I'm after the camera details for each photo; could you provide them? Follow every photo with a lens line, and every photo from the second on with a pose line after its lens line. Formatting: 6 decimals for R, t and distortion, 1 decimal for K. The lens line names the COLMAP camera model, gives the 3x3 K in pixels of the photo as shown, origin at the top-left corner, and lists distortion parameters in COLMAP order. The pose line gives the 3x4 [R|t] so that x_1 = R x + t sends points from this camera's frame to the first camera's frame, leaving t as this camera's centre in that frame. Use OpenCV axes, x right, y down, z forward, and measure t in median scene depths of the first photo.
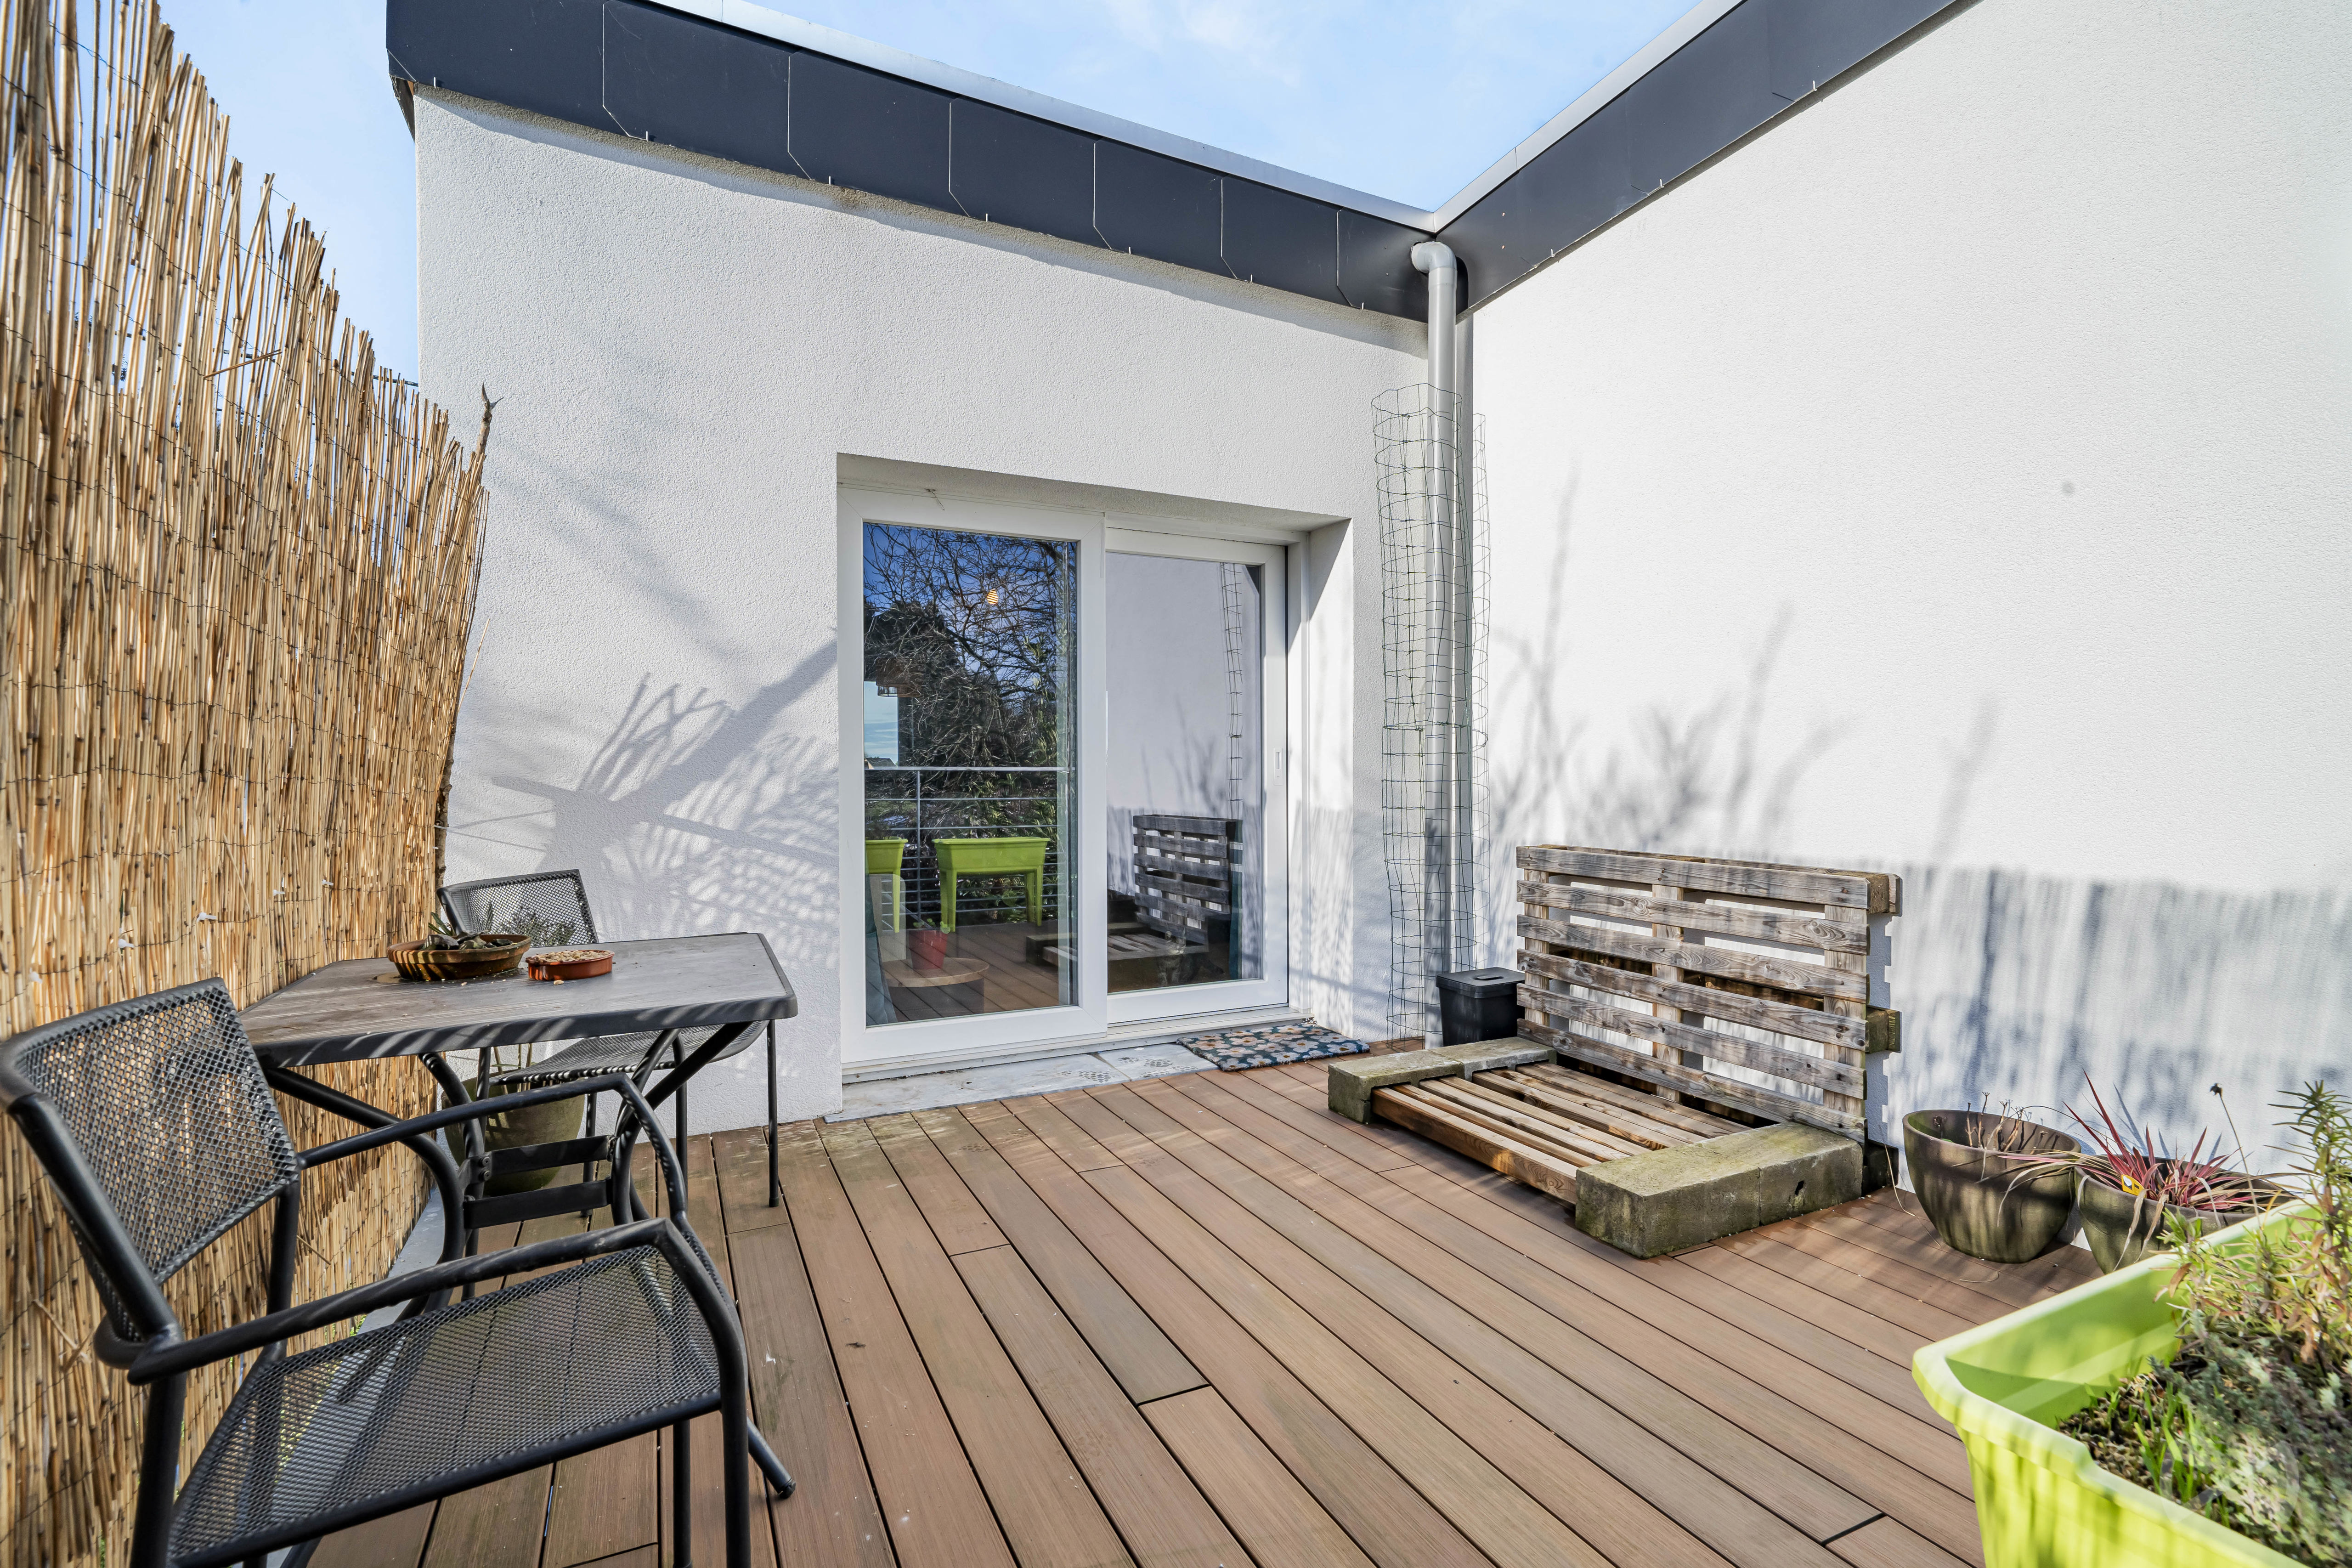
lens RADIAL K [[1079.1, 0, 1176.0], [0, 1079.1, 784.0], [0, 0, 1]] dist [0.000186, 0.000022]
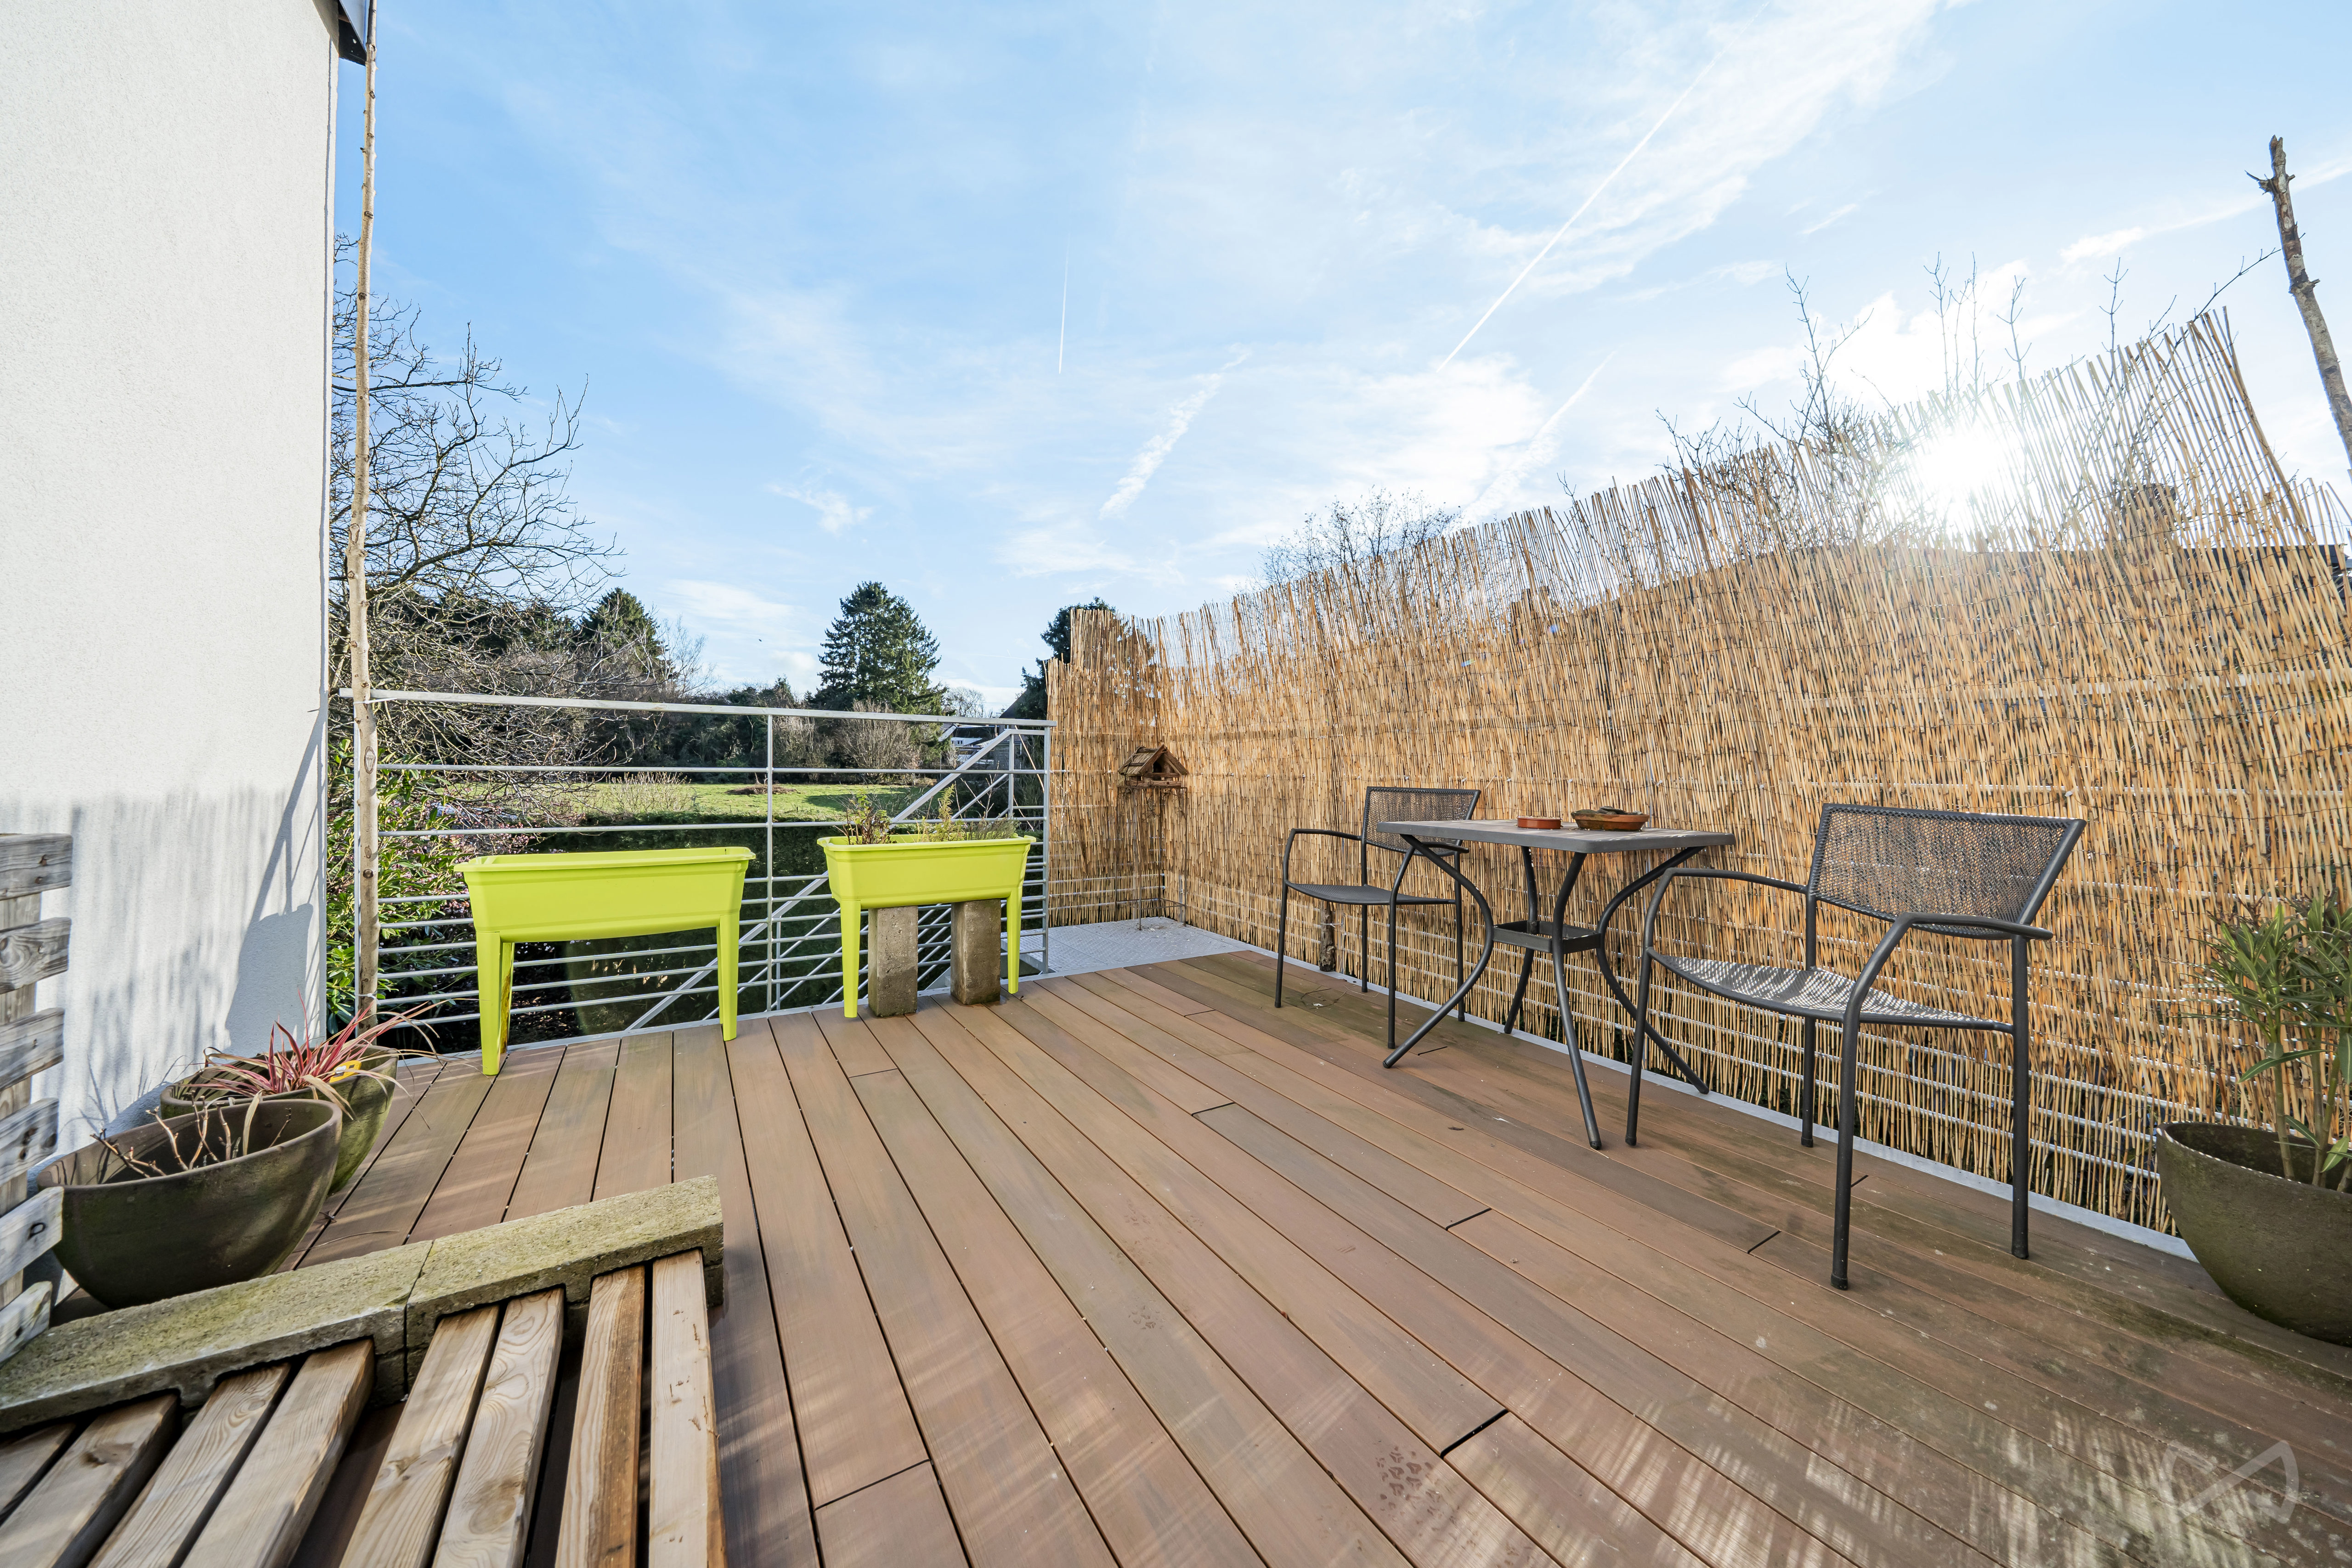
lens RADIAL K [[808.7, 0, 1184.2], [0, 808.7, 777.4], [0, 0, 1]] dist [-0.000834, -0.000050]
pose [[-0.992563, -0.007794, -0.121486, 0.150971], [-0.009564, 0.999856, 0.013991, 0.059764], [0.121360, 0.015049, -0.992495, 1.763033]]
